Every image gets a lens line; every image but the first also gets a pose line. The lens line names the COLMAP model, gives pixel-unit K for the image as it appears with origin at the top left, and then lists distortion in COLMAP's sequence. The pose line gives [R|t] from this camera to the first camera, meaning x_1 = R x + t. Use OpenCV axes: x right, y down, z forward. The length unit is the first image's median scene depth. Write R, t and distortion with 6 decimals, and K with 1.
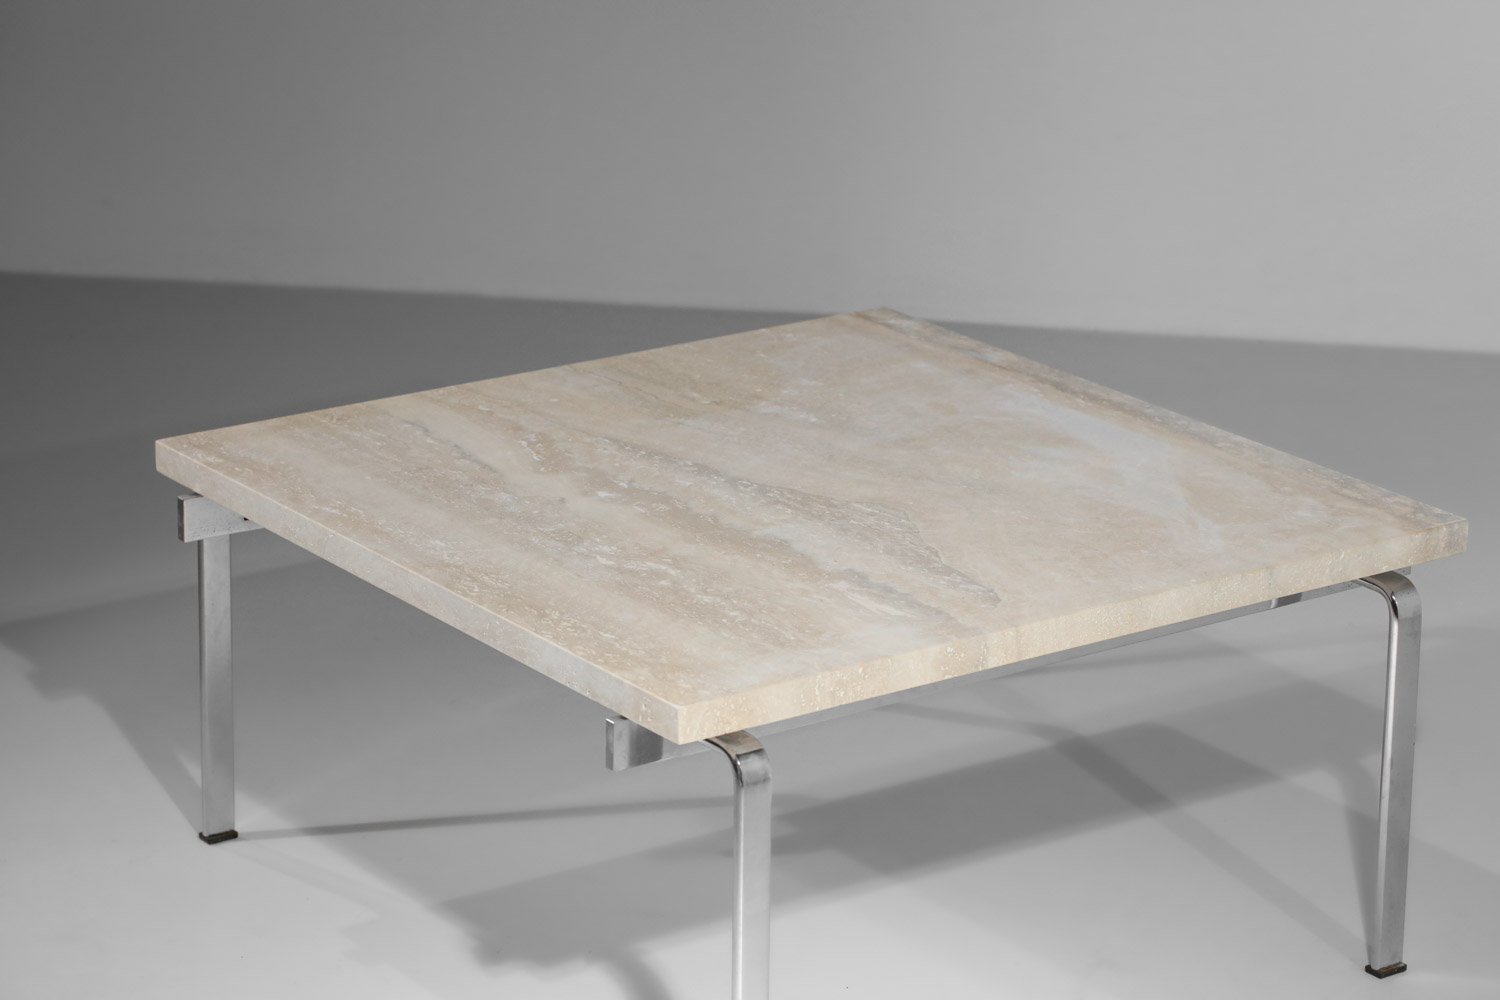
lens RADIAL K [[4389.2, 0, 639.0], [0, 4389.2, 501.3], [0, 0, 1]] dist [-0.037063, -0.354949]
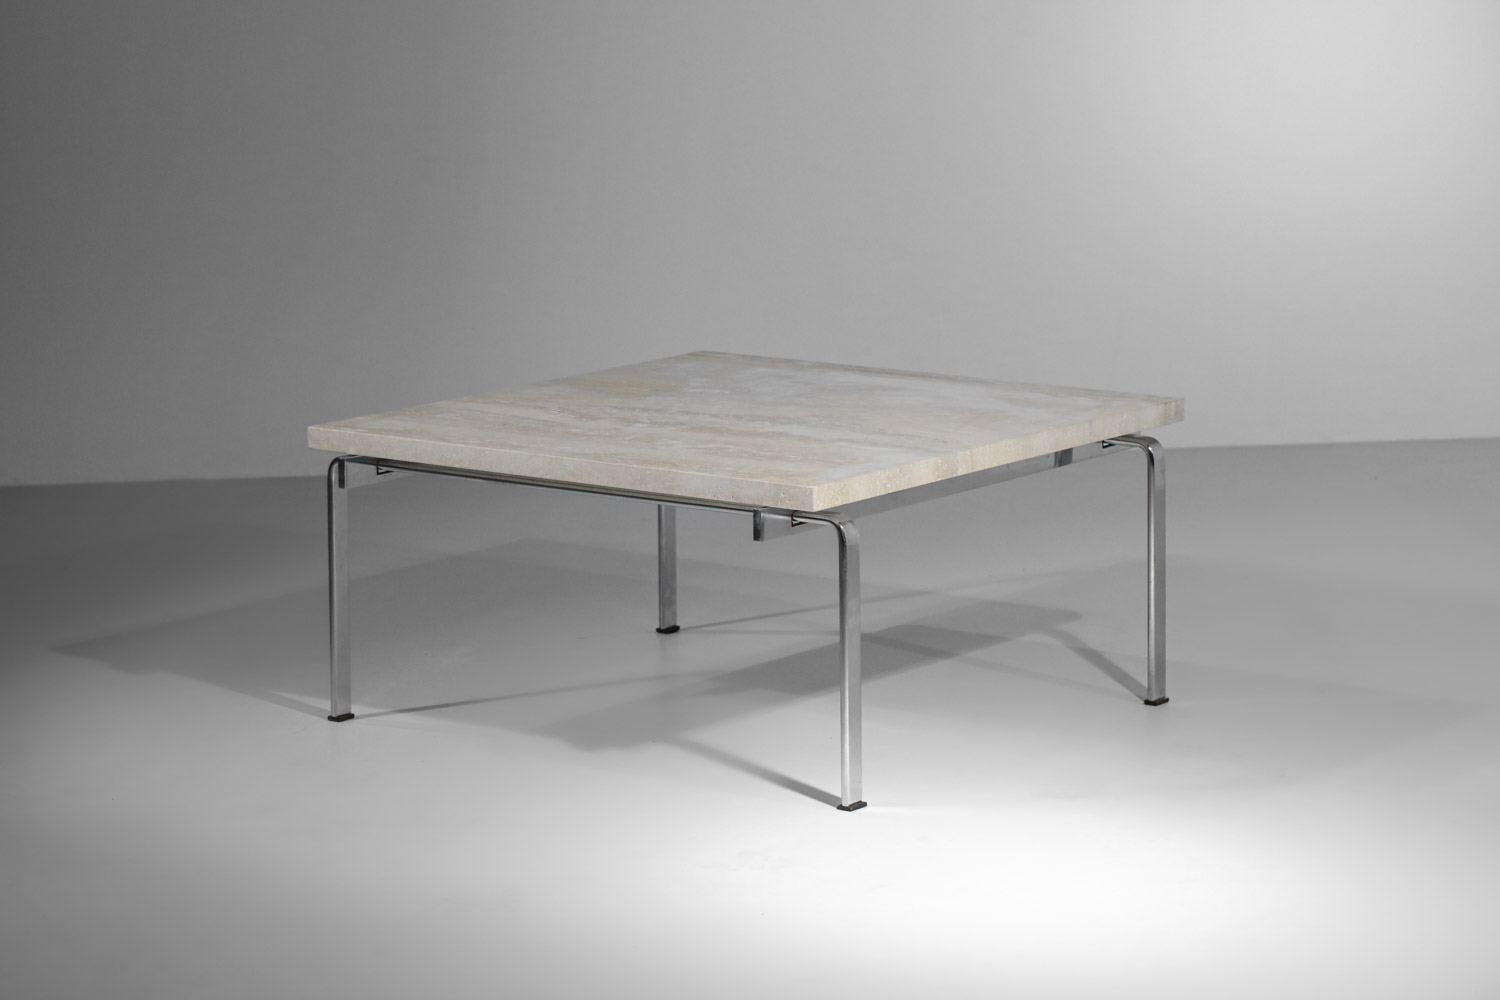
lens RADIAL K [[4380.1, 0, 750.0], [0, 4380.1, 500.0], [0, 0, 1]] dist [-0.027796, -0.460119]
pose [[0.951507, -0.068614, 0.299878, -0.441116], [0.109202, 0.986659, -0.120744, 0.217638], [-0.287593, 0.147637, 0.946305, -0.439474]]
